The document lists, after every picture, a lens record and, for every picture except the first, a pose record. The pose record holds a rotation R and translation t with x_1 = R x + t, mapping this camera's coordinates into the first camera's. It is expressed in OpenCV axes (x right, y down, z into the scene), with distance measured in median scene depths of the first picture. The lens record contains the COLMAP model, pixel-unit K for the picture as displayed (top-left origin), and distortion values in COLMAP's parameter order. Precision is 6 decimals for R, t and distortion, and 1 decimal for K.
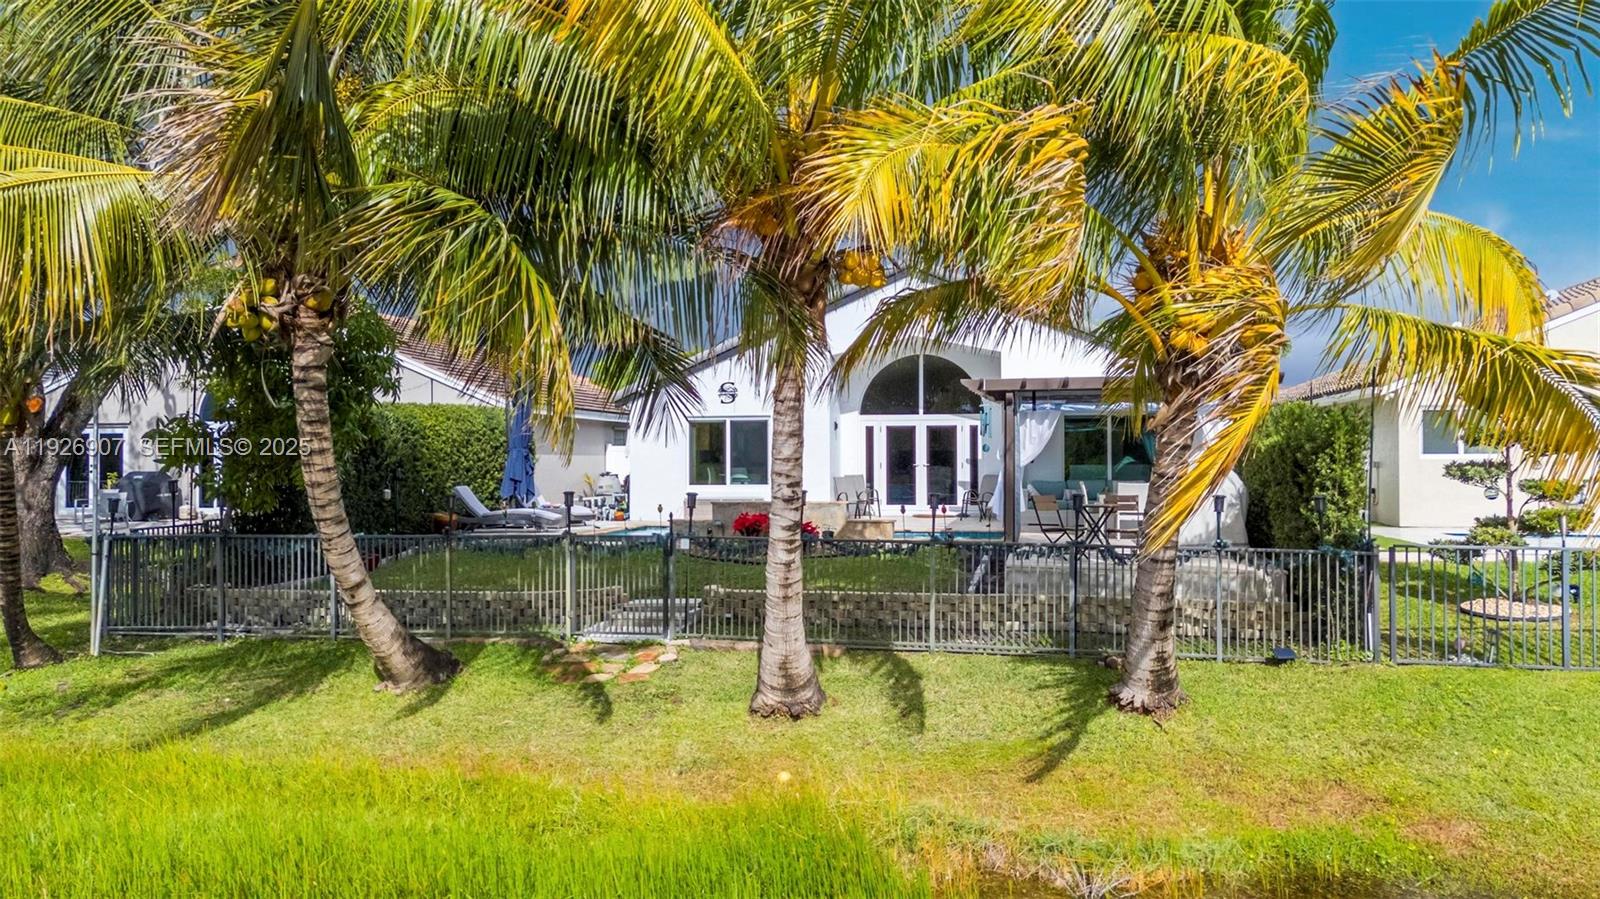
lens RADIAL K [[1134.0, 0, 829.8], [0, 1134.0, 519.6], [0, 0, 1]] dist [0.072607, -0.001512]
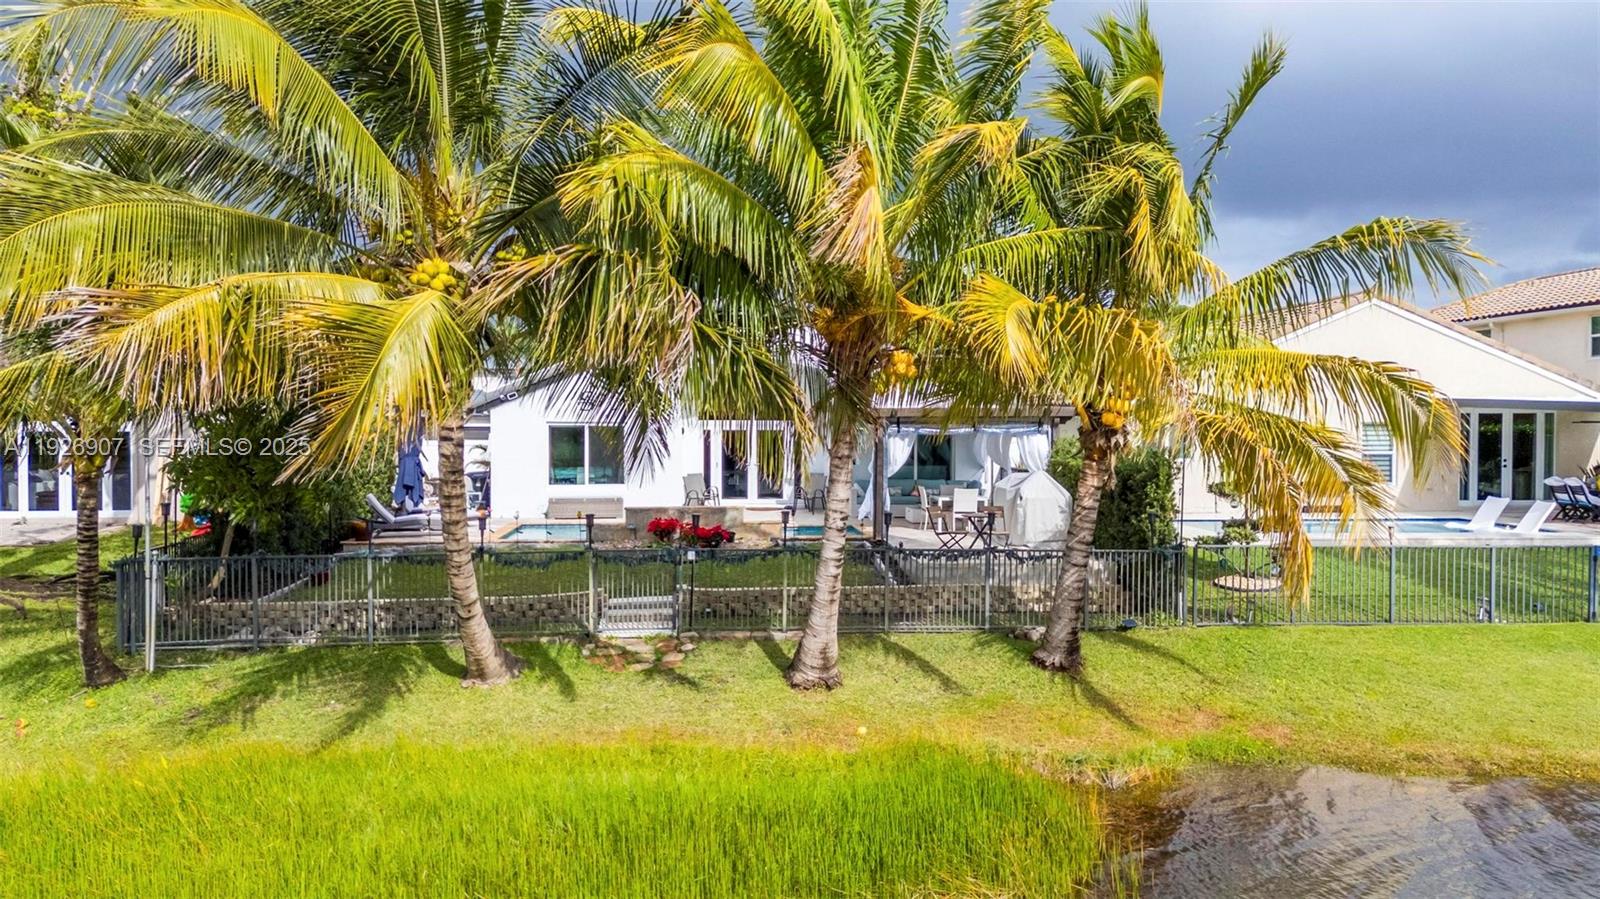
lens RADIAL K [[1134.0, 0, 829.8], [0, 1134.0, 519.6], [0, 0, 1]] dist [0.072607, -0.001512]
pose [[0.958159, -0.018455, 0.285641, -0.337901], [0.009497, 0.999420, 0.032714, -0.057193], [-0.286079, -0.028633, 0.957778, -0.231489]]
